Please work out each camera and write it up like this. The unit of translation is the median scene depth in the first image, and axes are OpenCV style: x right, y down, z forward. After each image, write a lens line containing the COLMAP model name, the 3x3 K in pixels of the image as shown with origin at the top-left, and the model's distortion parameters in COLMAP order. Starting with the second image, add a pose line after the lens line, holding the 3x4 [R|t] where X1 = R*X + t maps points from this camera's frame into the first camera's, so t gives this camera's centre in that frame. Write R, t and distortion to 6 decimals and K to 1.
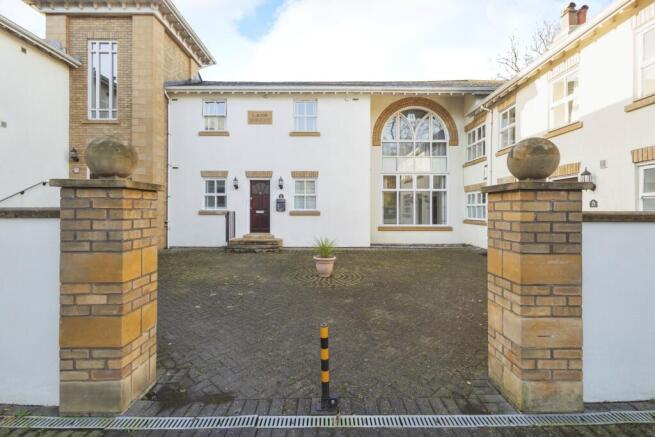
lens RADIAL K [[312.5, 0, 328.9], [0, 312.5, 214.9], [0, 0, 1]] dist [0.000954, 0.000066]
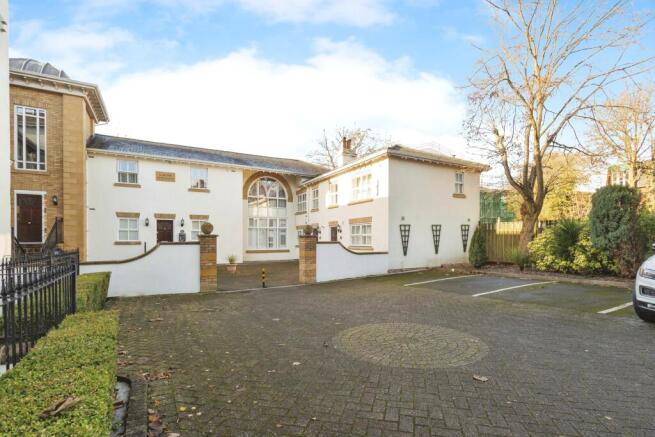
lens RADIAL K [[312.5, 0, 328.9], [0, 312.5, 214.9], [0, 0, 1]] dist [0.000954, 0.000066]
pose [[0.875214, 0.030059, 0.482801, -0.260452], [0.012976, 0.996249, -0.085549, -0.001102], [-0.483562, 0.081138, 0.871541, -0.639240]]
